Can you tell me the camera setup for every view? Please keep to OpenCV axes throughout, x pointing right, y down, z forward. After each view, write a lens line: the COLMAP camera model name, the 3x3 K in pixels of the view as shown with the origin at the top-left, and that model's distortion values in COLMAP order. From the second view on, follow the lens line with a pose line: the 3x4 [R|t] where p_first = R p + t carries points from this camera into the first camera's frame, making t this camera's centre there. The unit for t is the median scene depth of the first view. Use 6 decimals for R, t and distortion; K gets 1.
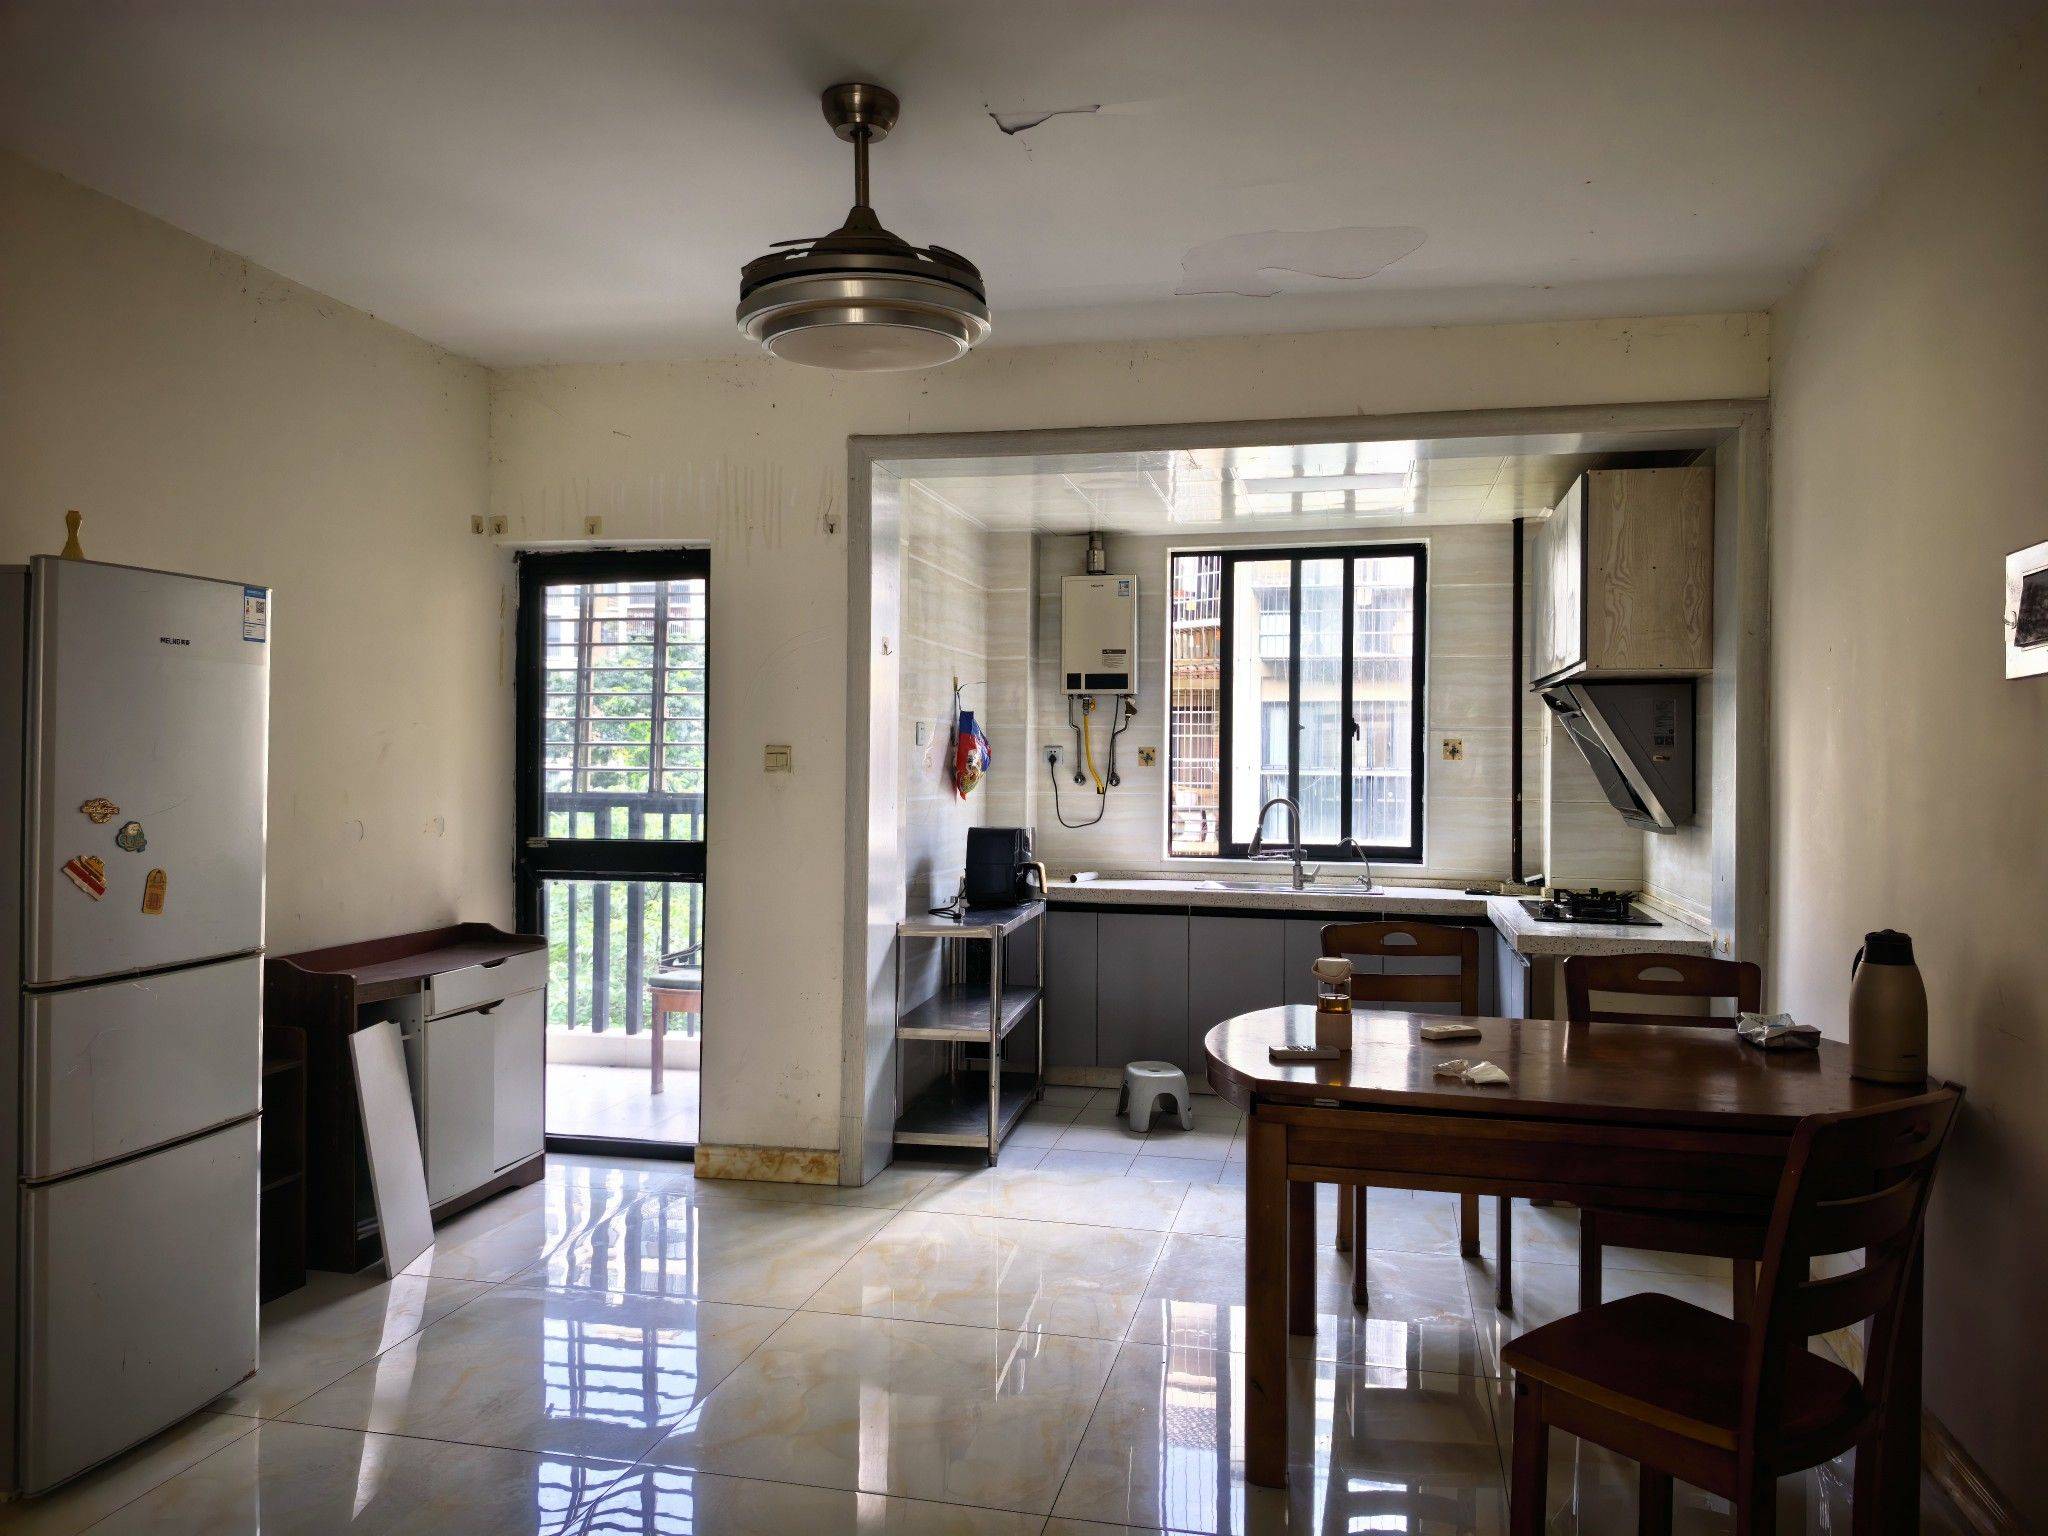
lens RADIAL K [[1475.4, 0, 1038.8], [0, 1475.4, 748.2], [0, 0, 1]] dist [0.060151, -0.032676]
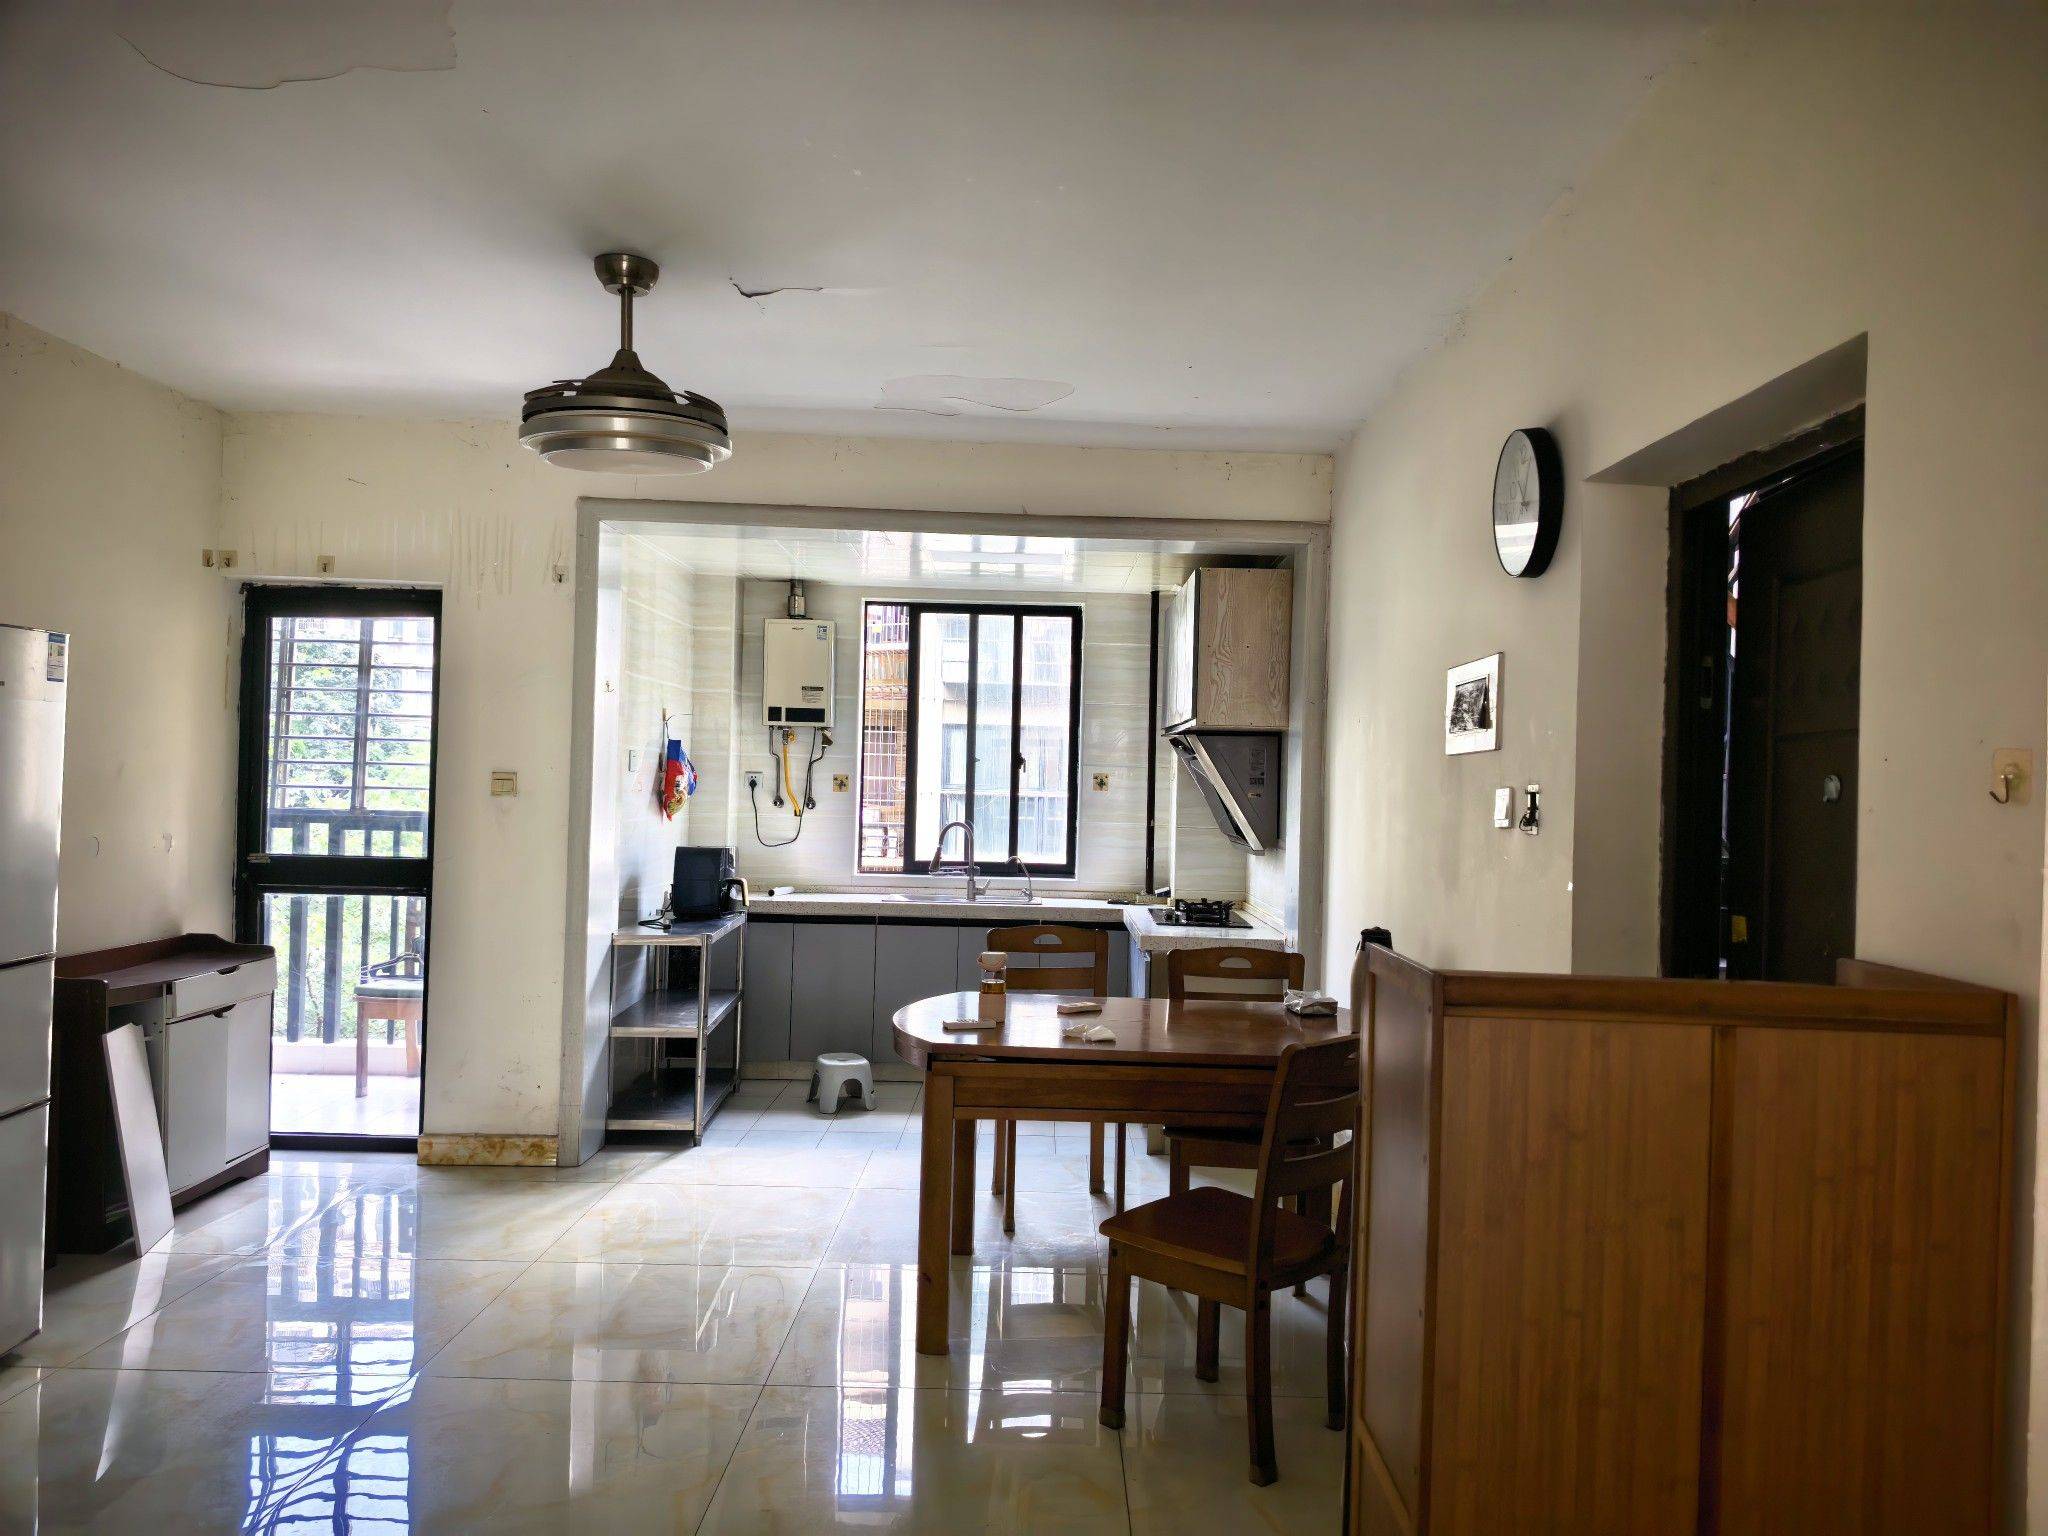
lens RADIAL K [[1475.4, 0, 1040.3], [0, 1475.4, 788.0], [0, 0, 1]] dist [0.060151, -0.032676]
pose [[0.976559, 0.015114, 0.214718, -0.025125], [-0.018815, 0.999707, 0.015207, -0.014271], [-0.214425, -0.018891, 0.976558, -0.169549]]
